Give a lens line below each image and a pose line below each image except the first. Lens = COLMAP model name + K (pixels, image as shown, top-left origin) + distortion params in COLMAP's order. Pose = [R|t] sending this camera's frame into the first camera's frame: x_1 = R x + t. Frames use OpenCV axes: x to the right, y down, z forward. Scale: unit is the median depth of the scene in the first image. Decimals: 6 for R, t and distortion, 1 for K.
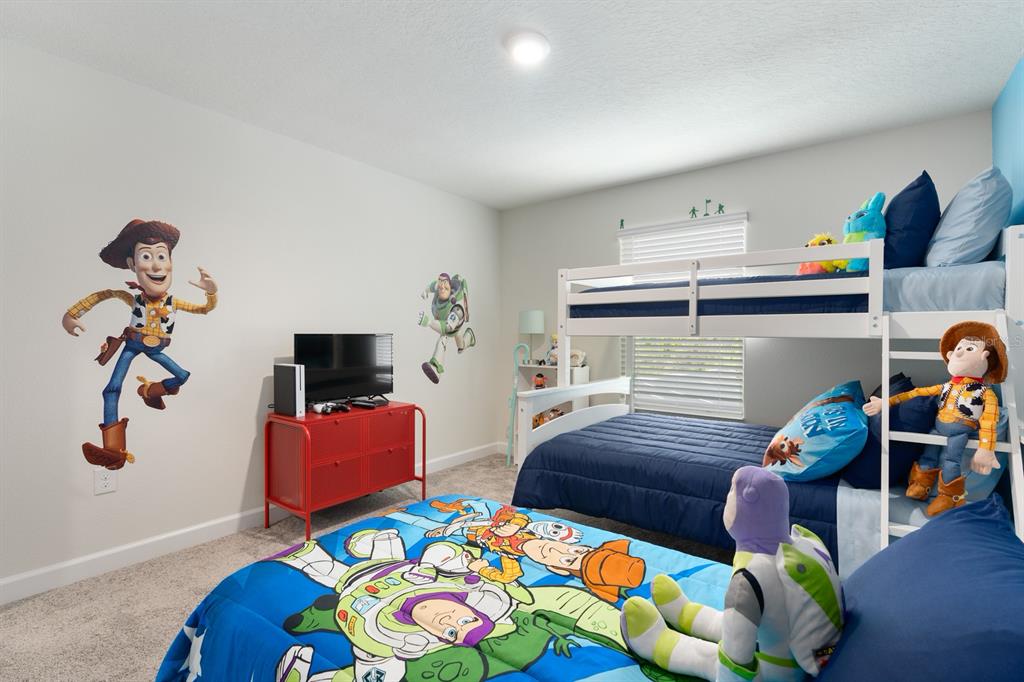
lens RADIAL K [[464.4, 0, 516.7], [0, 464.4, 337.4], [0, 0, 1]] dist [-0.004514, -0.000627]
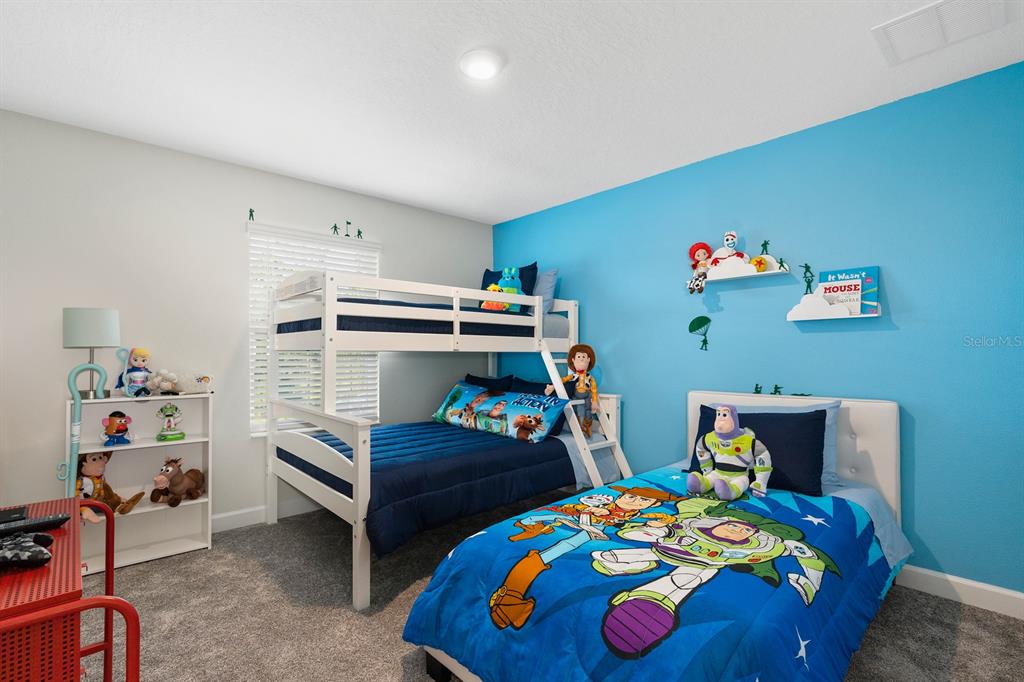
lens RADIAL K [[464.4, 0, 515.9], [0, 464.4, 346.3], [0, 0, 1]] dist [-0.004514, -0.000627]
pose [[0.165746, 0.007714, 0.986138, -1.230284], [0.002715, 0.999962, -0.008279, -0.007239], [-0.986165, 0.004050, 0.165719, 0.985612]]
